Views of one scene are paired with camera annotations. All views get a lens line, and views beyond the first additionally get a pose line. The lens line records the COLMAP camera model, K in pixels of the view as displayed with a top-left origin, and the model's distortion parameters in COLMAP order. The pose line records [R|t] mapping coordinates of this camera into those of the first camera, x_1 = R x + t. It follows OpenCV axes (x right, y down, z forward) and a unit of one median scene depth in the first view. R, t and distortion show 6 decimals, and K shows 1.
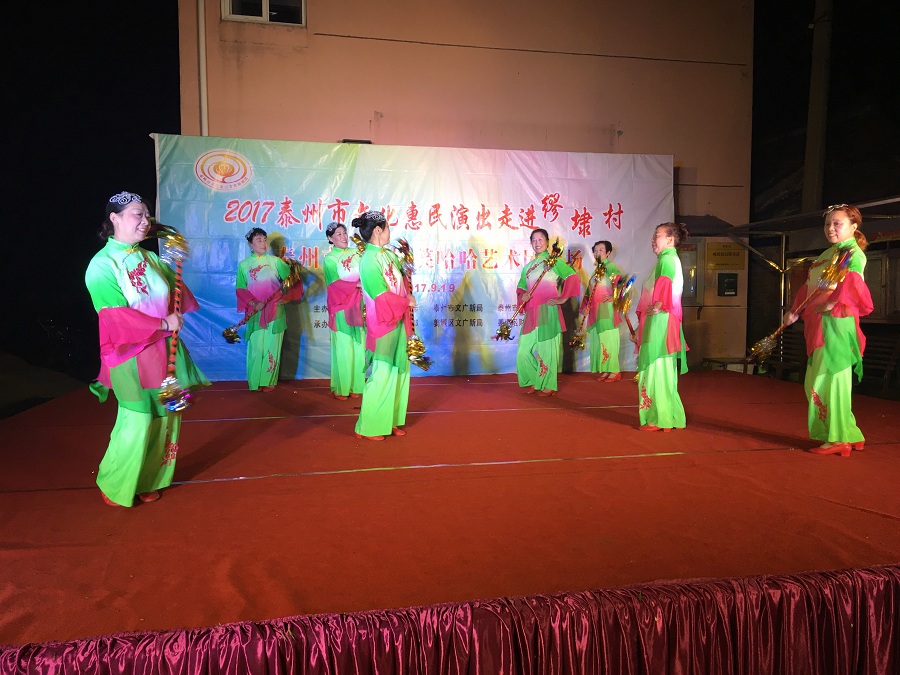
lens RADIAL K [[747.5, 0, 451.3], [0, 747.5, 339.1], [0, 0, 1]] dist [0.095840, -0.153107]
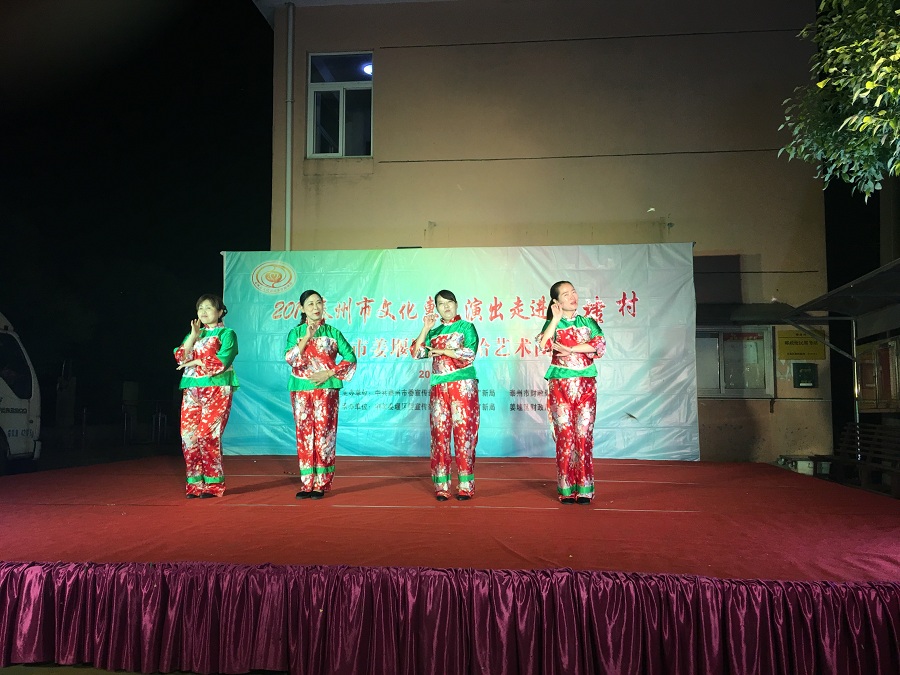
lens RADIAL K [[746.6, 0, 448.7], [0, 746.6, 339.8], [0, 0, 1]] dist [0.113720, -0.165287]
pose [[0.947216, -0.020439, -0.319943, 0.344552], [-0.026047, 0.989760, -0.140342, 0.036558], [0.319535, 0.141268, 0.936985, -0.024168]]
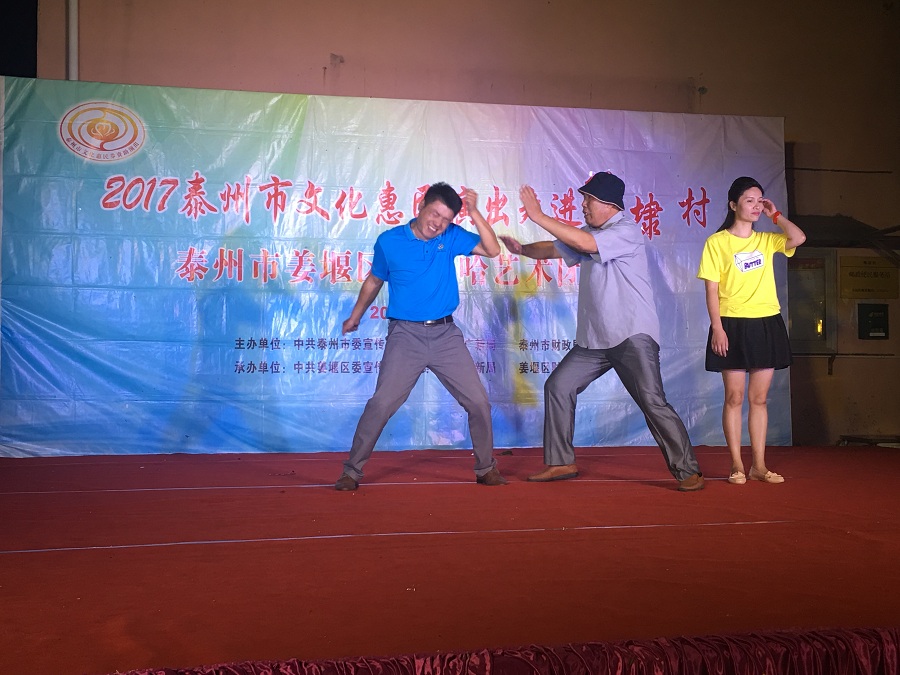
lens RADIAL K [[1189.9, 0, 452.5], [0, 1189.9, 334.7], [0, 0, 1]] dist [0.062860, 0.021345]
pose [[0.999957, 0.002228, 0.008965, -0.005173], [-0.001374, 0.995551, -0.094213, 0.050214], [-0.009136, 0.094197, 0.995512, -0.026184]]
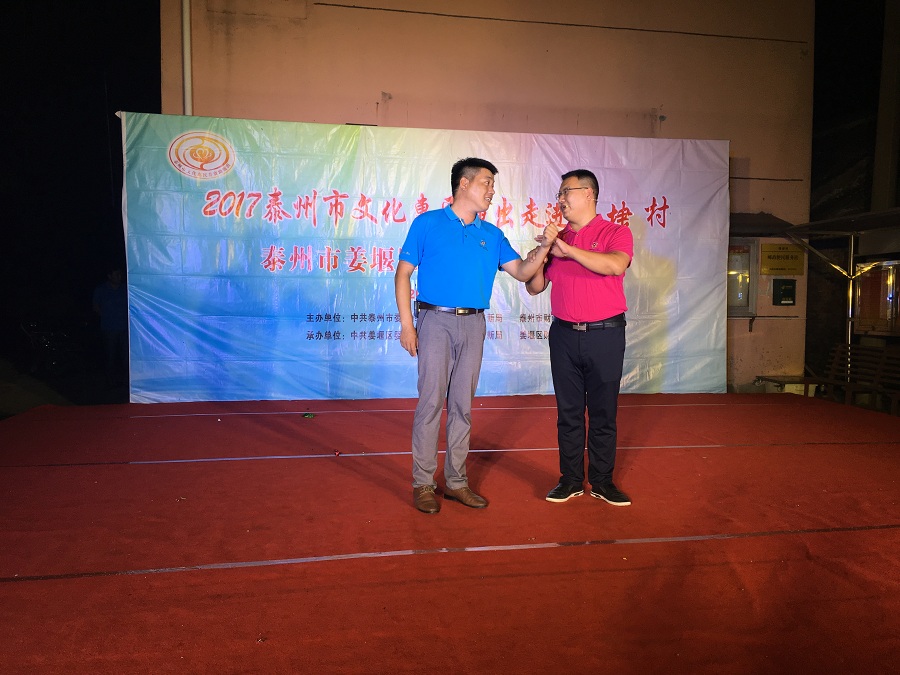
lens RADIAL K [[746.6, 0, 448.7], [0, 746.6, 339.8], [0, 0, 1]] dist [0.113720, -0.165287]
pose [[0.999471, 0.009807, -0.030994, 0.006969], [-0.009865, 0.999950, -0.001744, -0.015597], [0.030976, 0.002049, 0.999518, 0.148917]]
